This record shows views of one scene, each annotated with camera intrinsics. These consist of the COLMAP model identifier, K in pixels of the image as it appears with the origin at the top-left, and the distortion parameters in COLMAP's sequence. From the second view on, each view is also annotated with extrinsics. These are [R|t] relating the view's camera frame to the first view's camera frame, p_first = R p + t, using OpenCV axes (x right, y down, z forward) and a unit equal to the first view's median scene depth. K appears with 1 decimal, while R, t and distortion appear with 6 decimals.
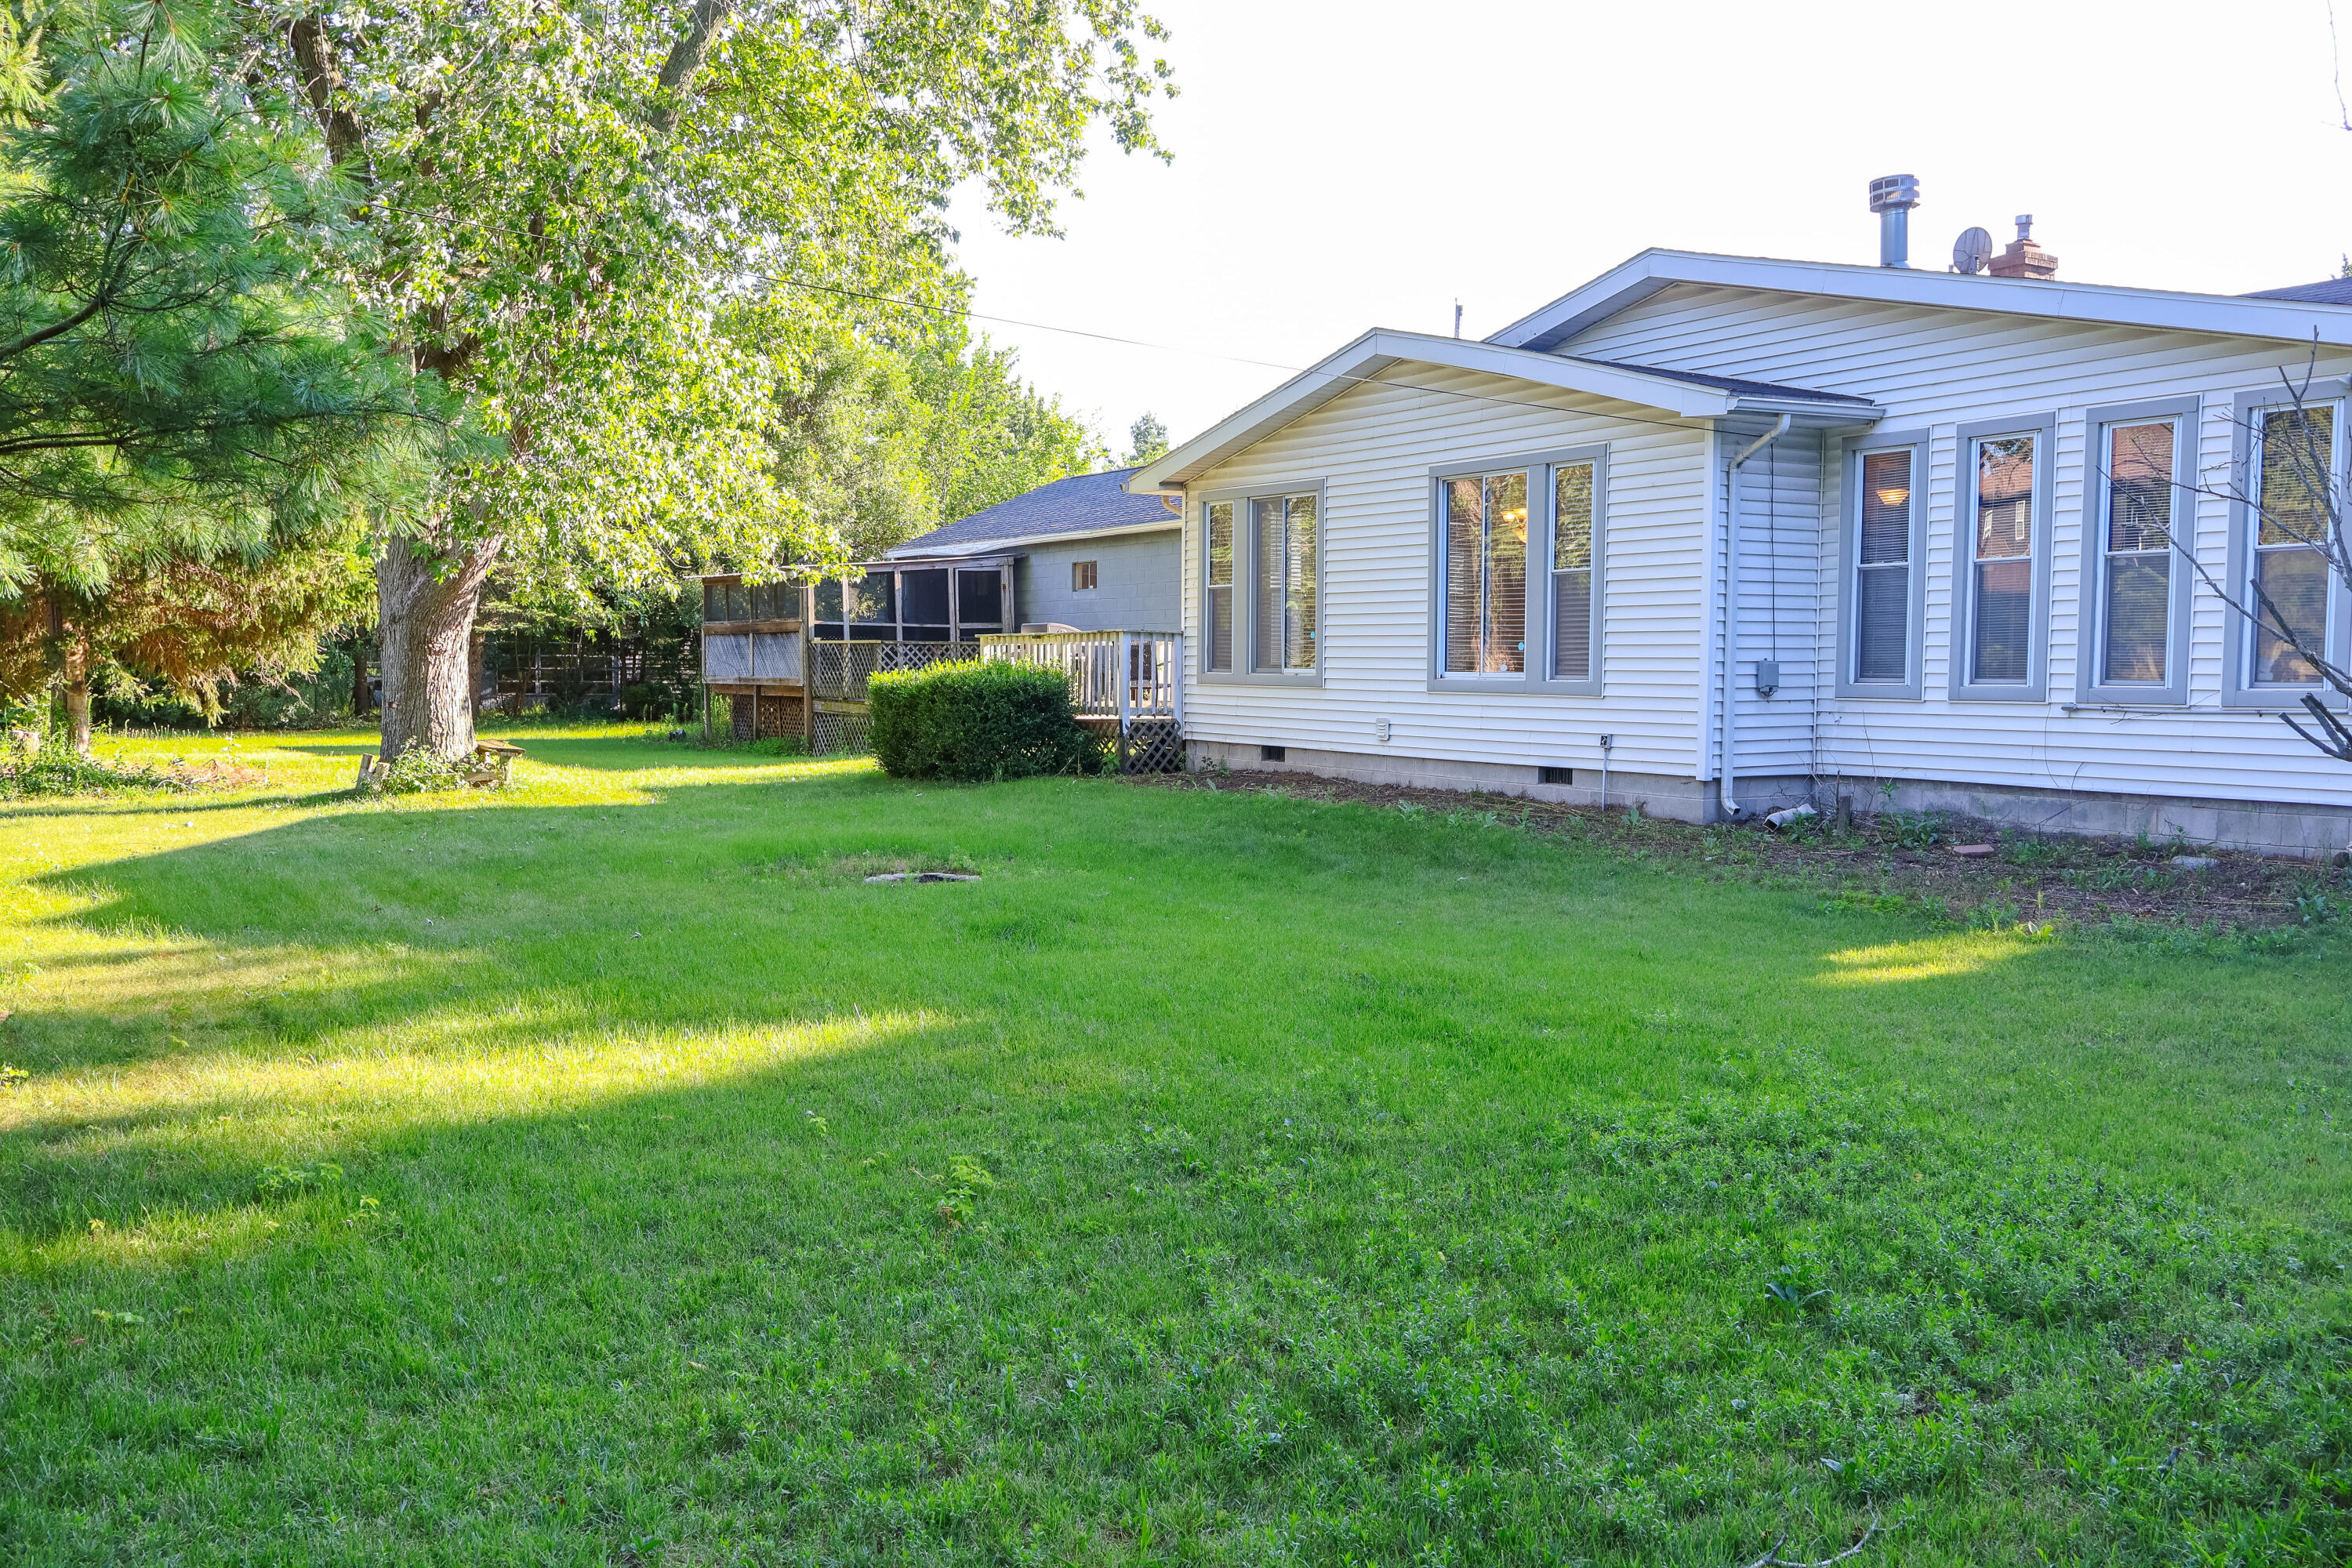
lens RADIAL K [[1986.4, 0, 1174.4], [0, 1986.4, 795.0], [0, 0, 1]] dist [-0.004869, 0.001369]
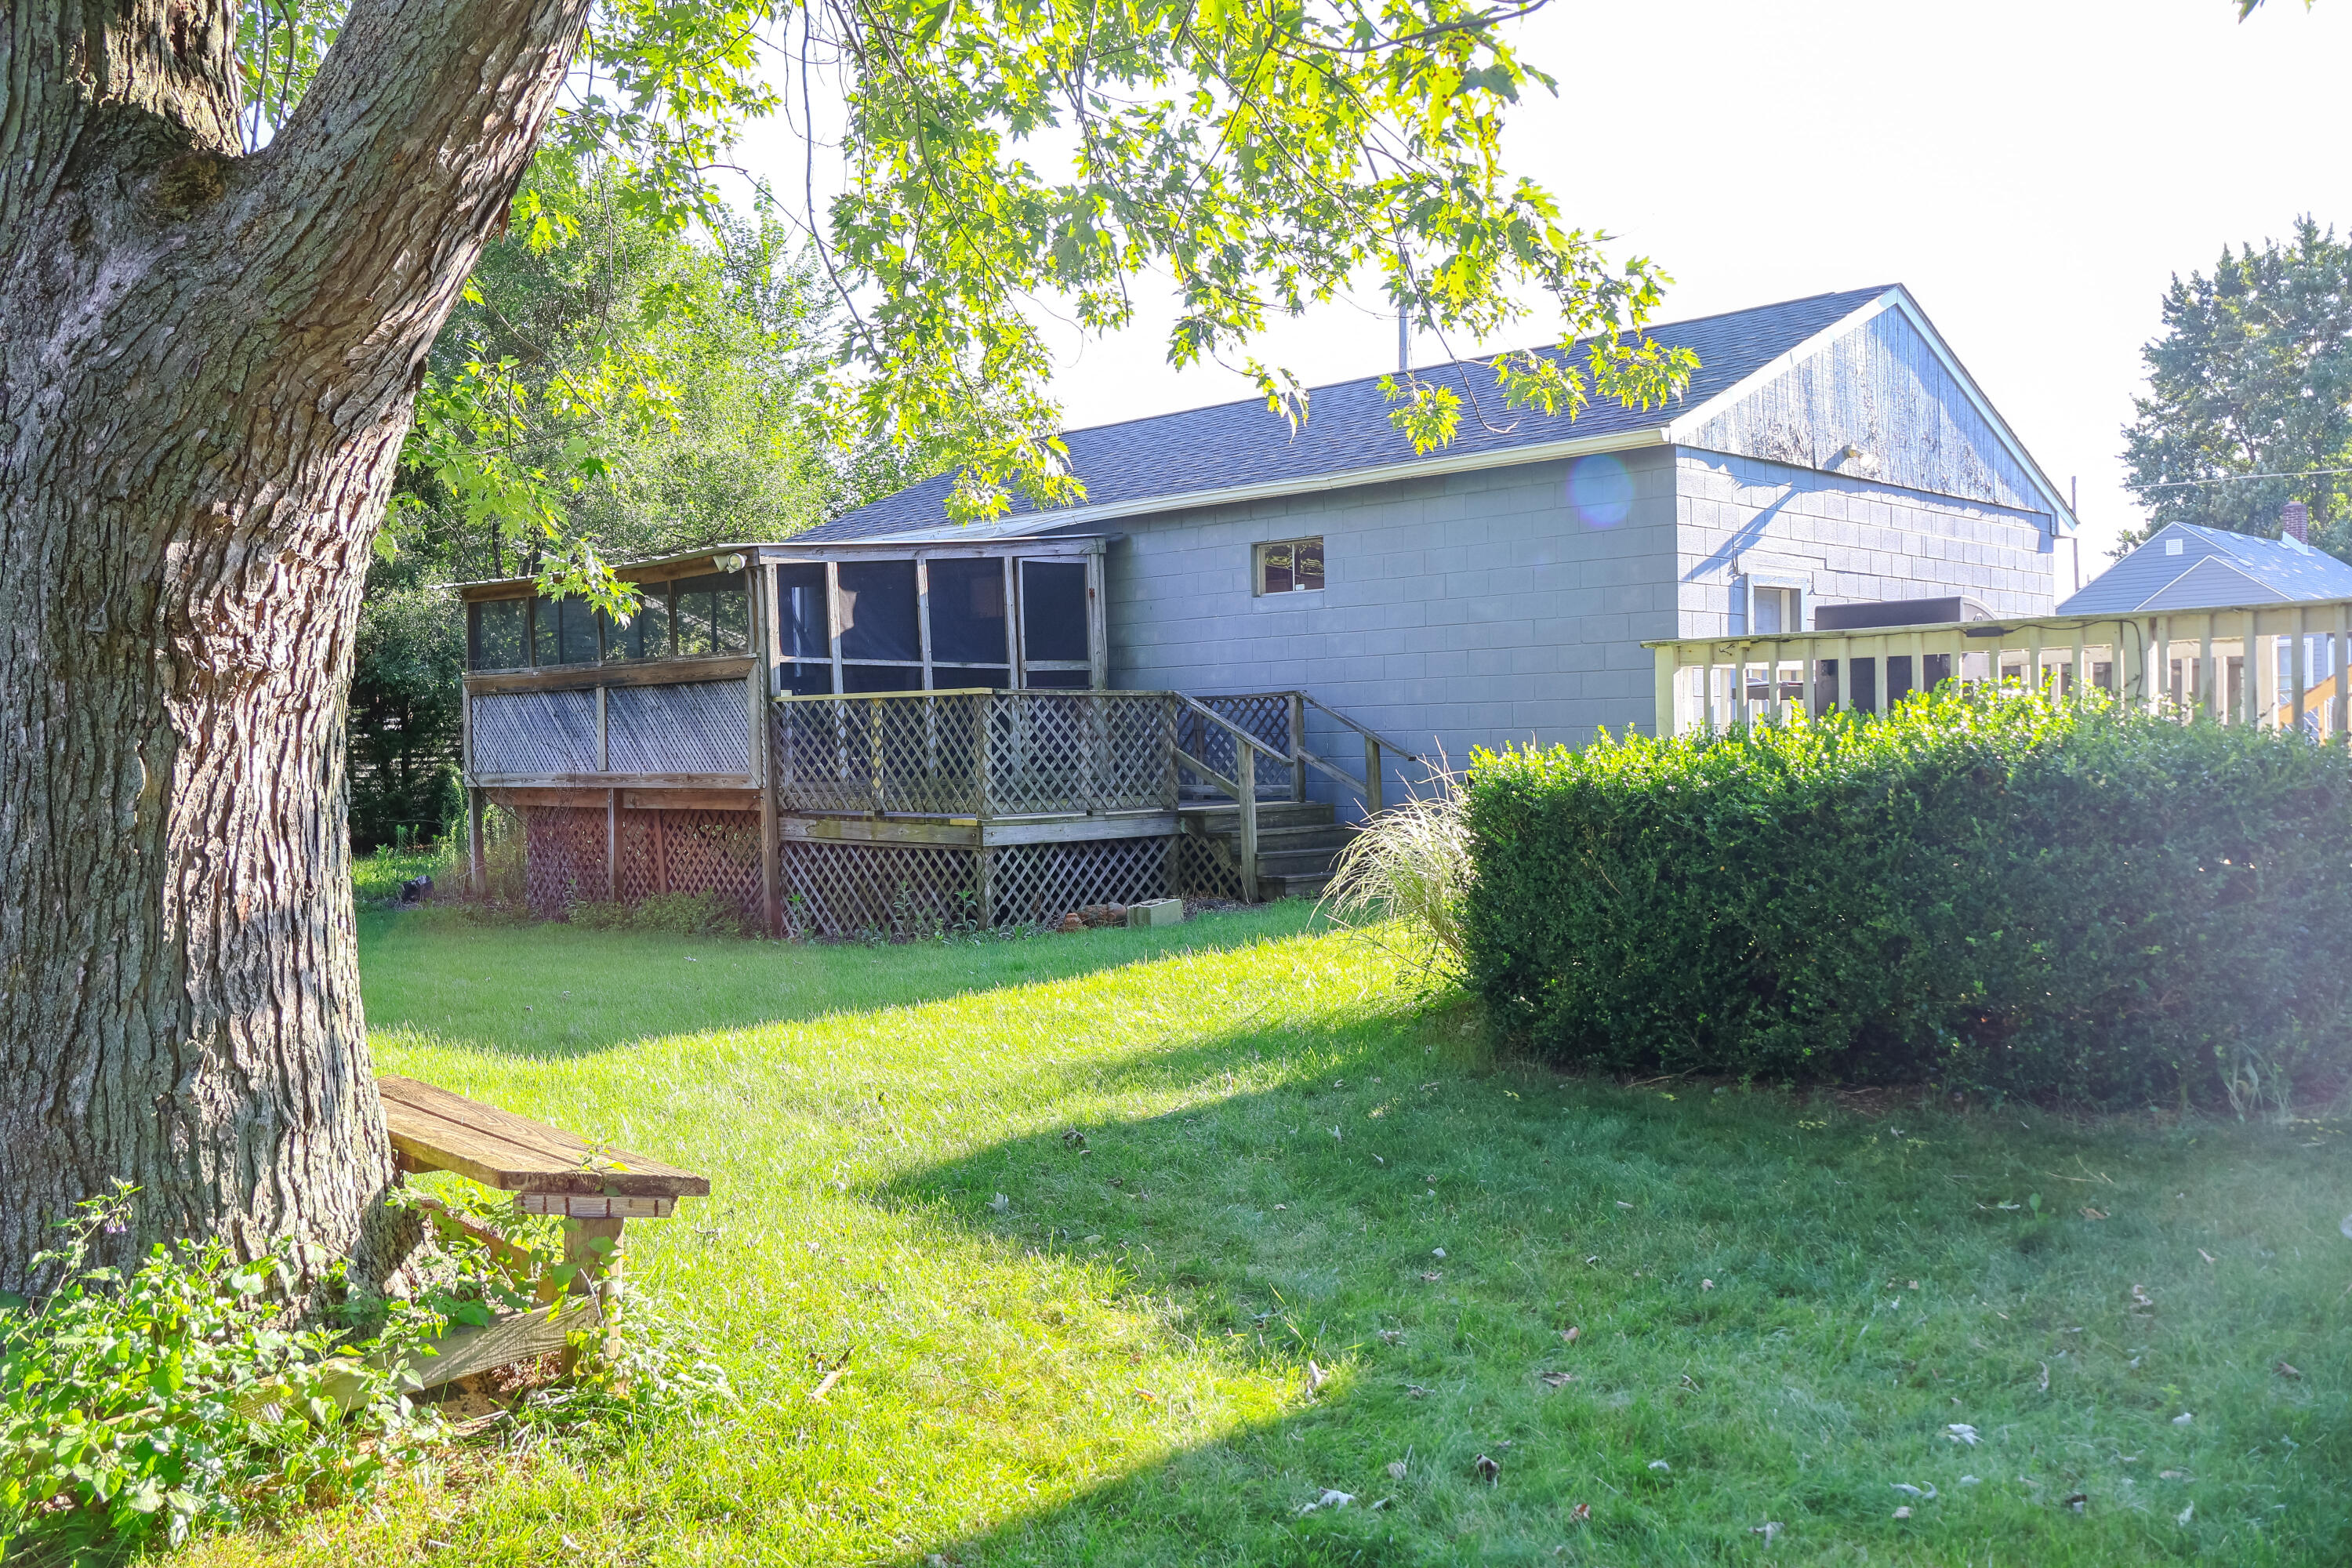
lens RADIAL K [[1986.4, 0, 1174.4], [0, 1986.4, 795.0], [0, 0, 1]] dist [-0.004869, 0.001369]
pose [[0.970211, -0.028102, 0.240624, -0.203752], [0.037587, 0.998683, -0.034920, -0.032048], [-0.239326, 0.042924, 0.969990, 0.495287]]
